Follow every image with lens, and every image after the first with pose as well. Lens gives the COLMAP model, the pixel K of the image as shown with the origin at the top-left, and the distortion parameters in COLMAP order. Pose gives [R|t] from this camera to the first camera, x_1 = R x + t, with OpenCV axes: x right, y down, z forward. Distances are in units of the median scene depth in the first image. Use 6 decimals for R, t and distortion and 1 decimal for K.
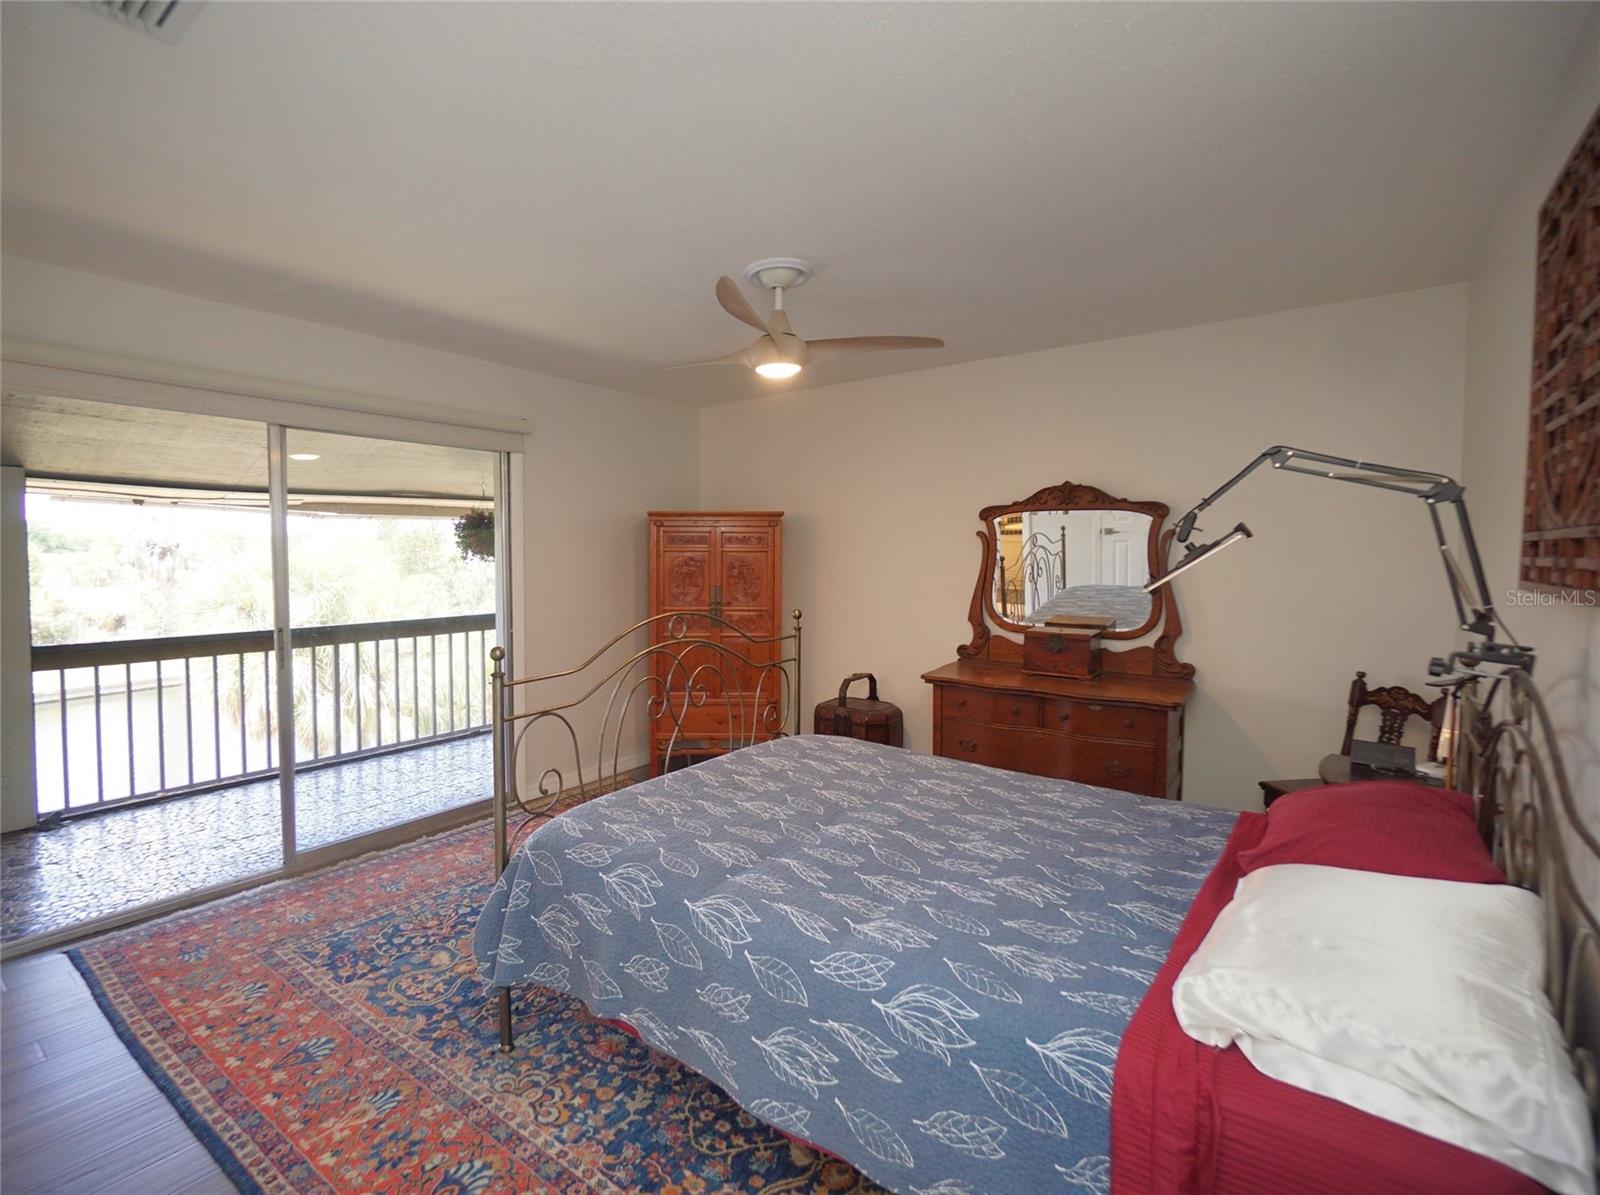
lens RADIAL K [[771.8, 0, 693.9], [0, 771.8, 586.1], [0, 0, 1]] dist [0.002123, 0.000859]
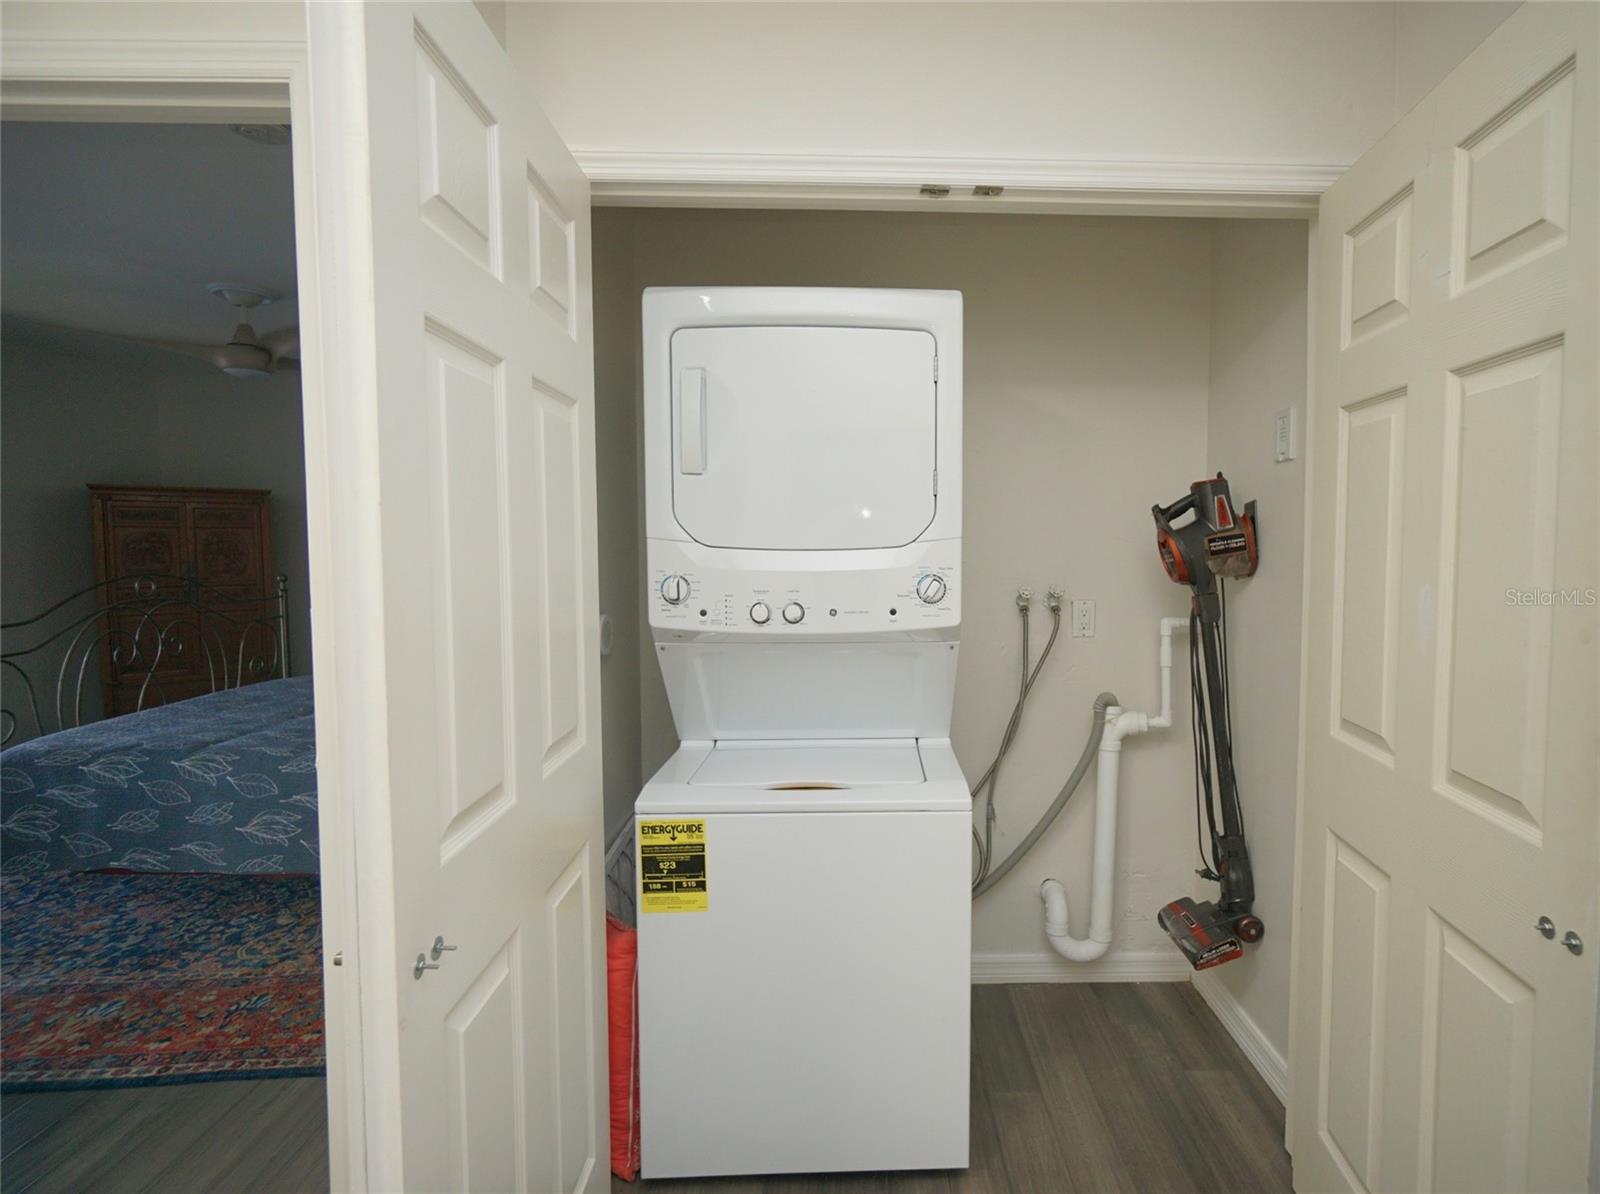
lens RADIAL K [[791.7, 0, 892.4], [0, 791.7, 590.9], [0, 0, 1]] dist [0.001252, 0.000654]
pose [[0.728367, -0.043171, 0.683826, -0.018592], [0.031293, 0.999068, 0.029741, 0.057990], [-0.684472, -0.000263, 0.729039, -0.611455]]
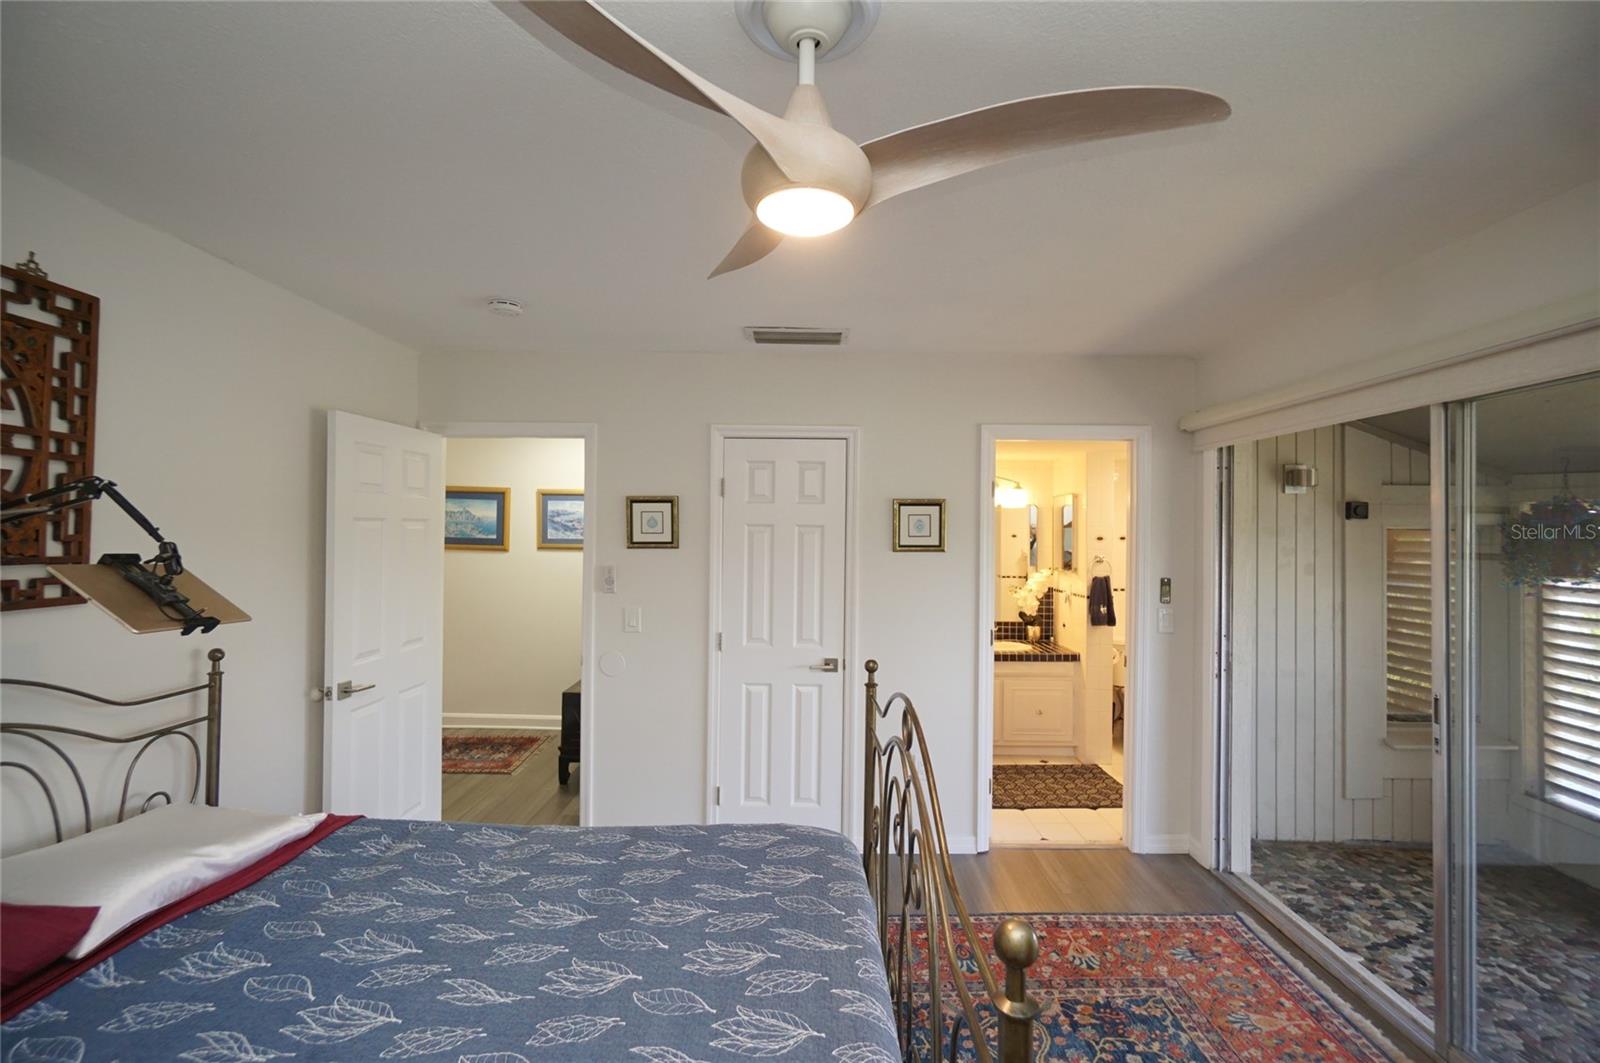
lens RADIAL K [[712.8, 0, 800.3], [0, 712.8, 523.6], [0, 0, 1]] dist [0.000264, 0.000888]
pose [[-0.767202, -0.019626, -0.641105, 0.378494], [-0.040846, 0.998998, 0.018298, -0.103638], [0.640104, 0.040225, -0.767235, 1.325080]]
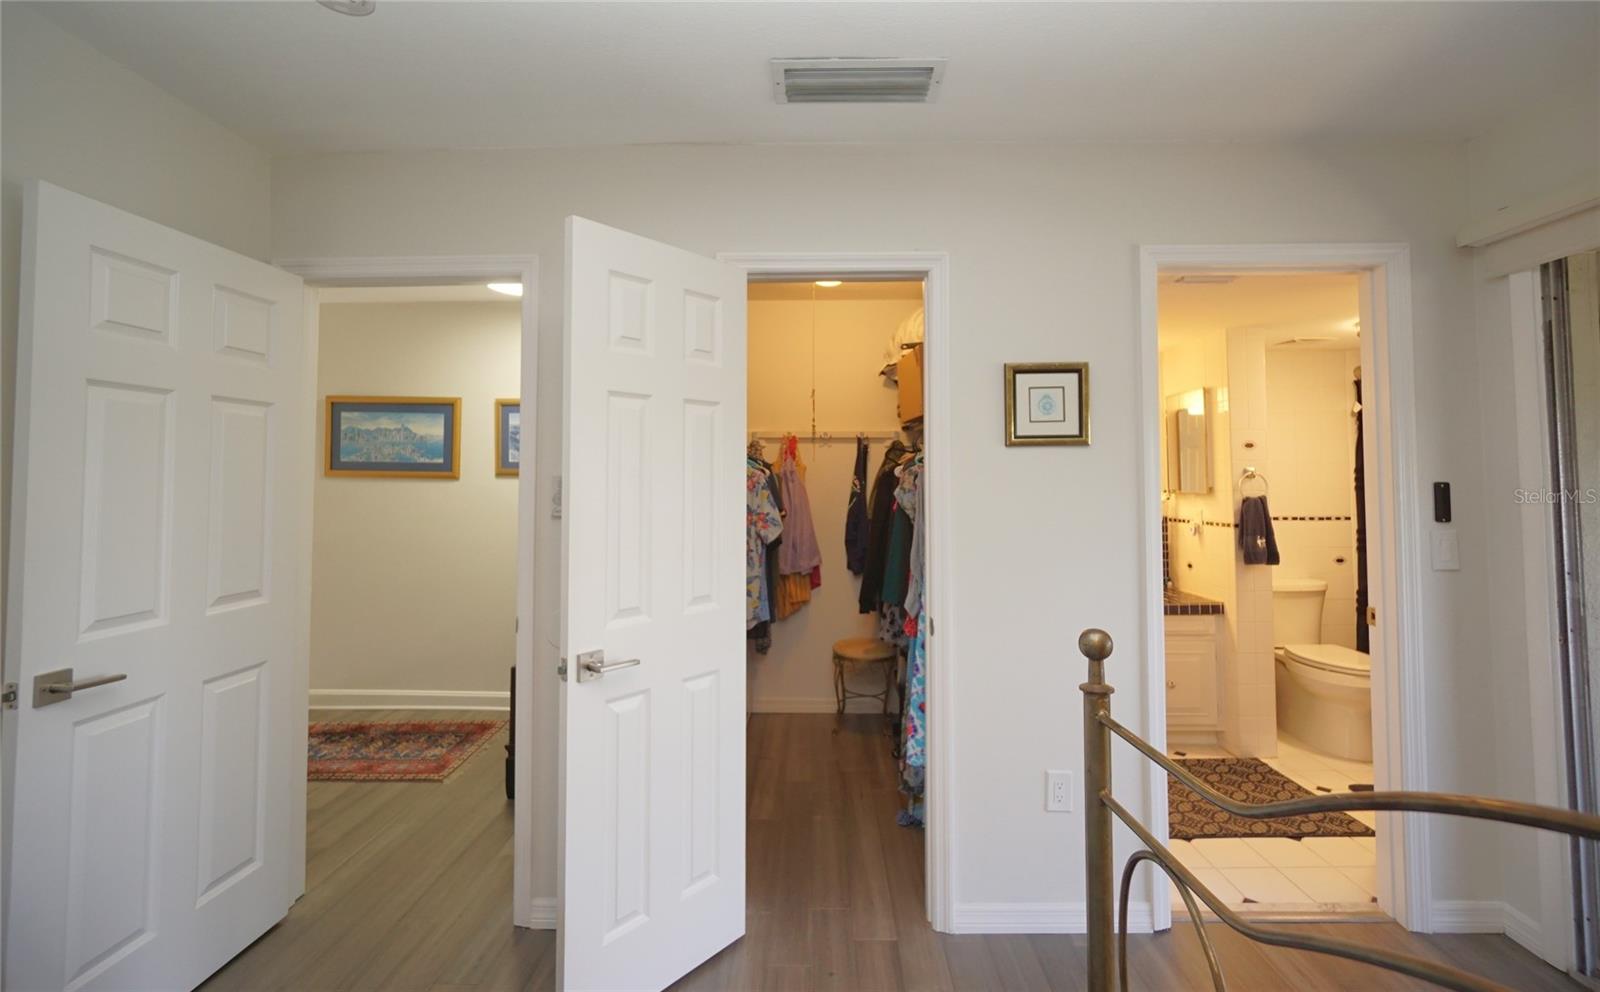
lens RADIAL K [[703.6, 0, 799.7], [0, 703.6, 452.5], [0, 0, 1]] dist [-0.001167, 0.000339]
pose [[-0.774404, -0.030238, -0.631968, 0.125810], [-0.027779, 0.999519, -0.013785, -0.015574], [0.632081, 0.006880, -0.774872, 0.939084]]
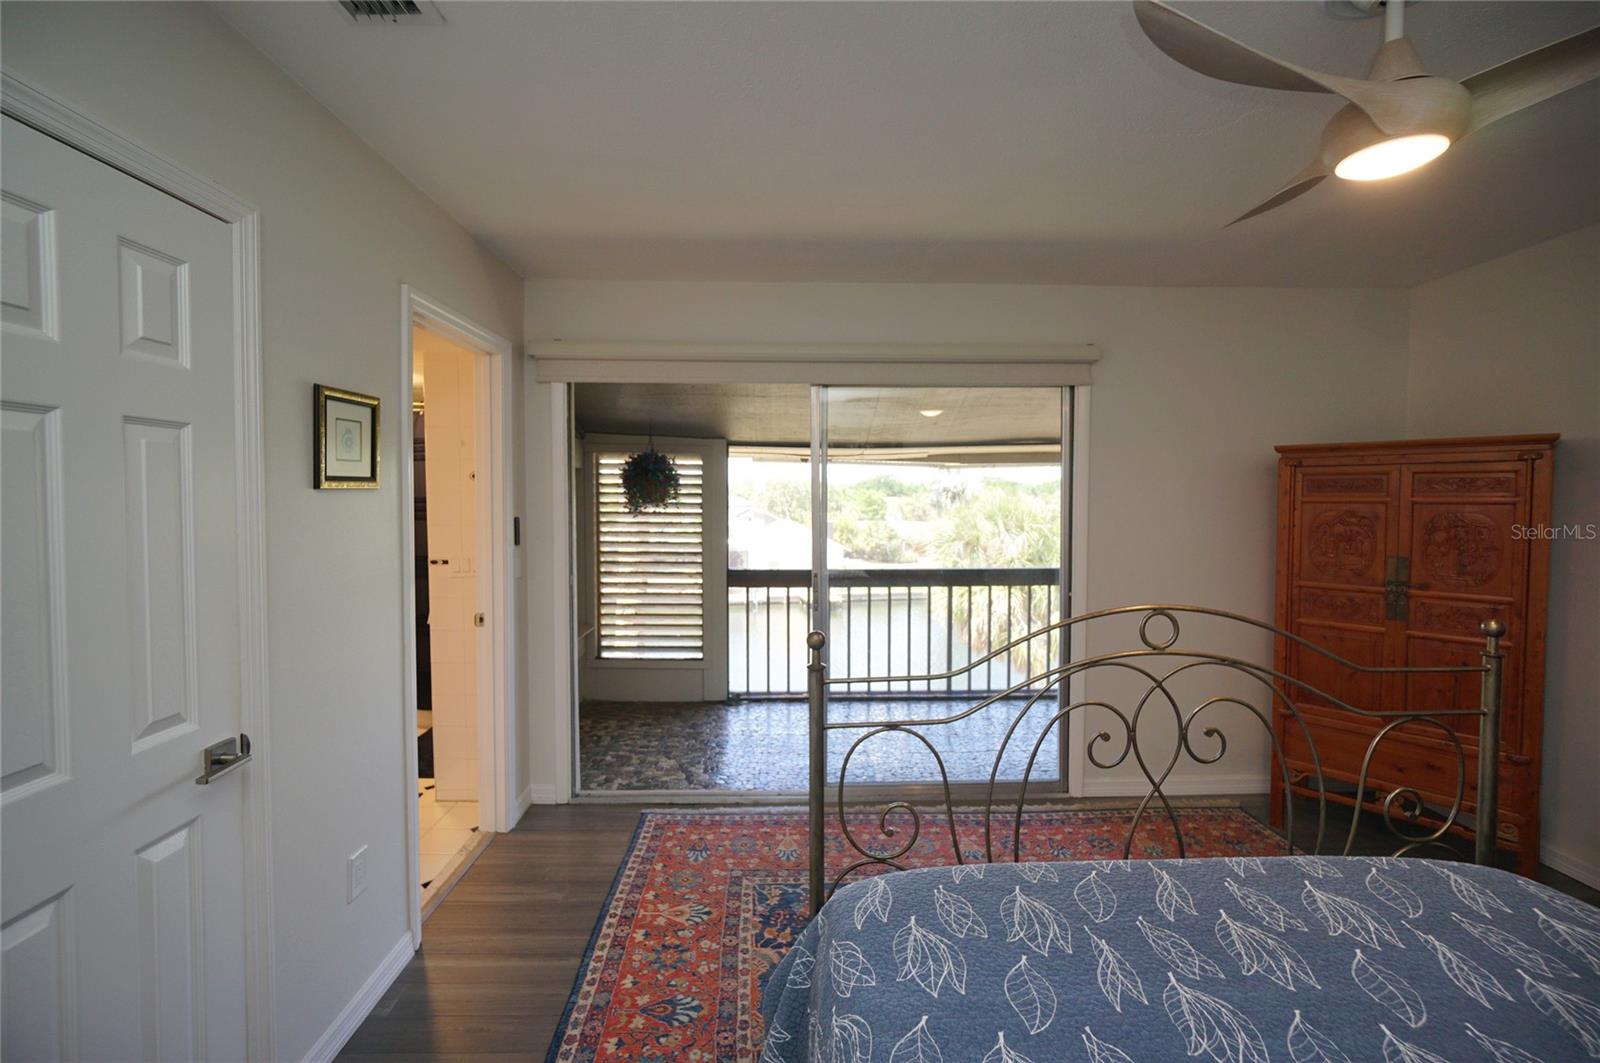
lens RADIAL K [[688.0, 0, 798.3], [0, 688.0, 522.4], [0, 0, 1]] dist [-0.002697, 0.001086]
pose [[0.668423, 0.027854, -0.743260, 0.191739], [-0.031683, 0.999458, 0.008962, -0.028697], [0.743107, 0.017558, 0.668943, 0.400058]]
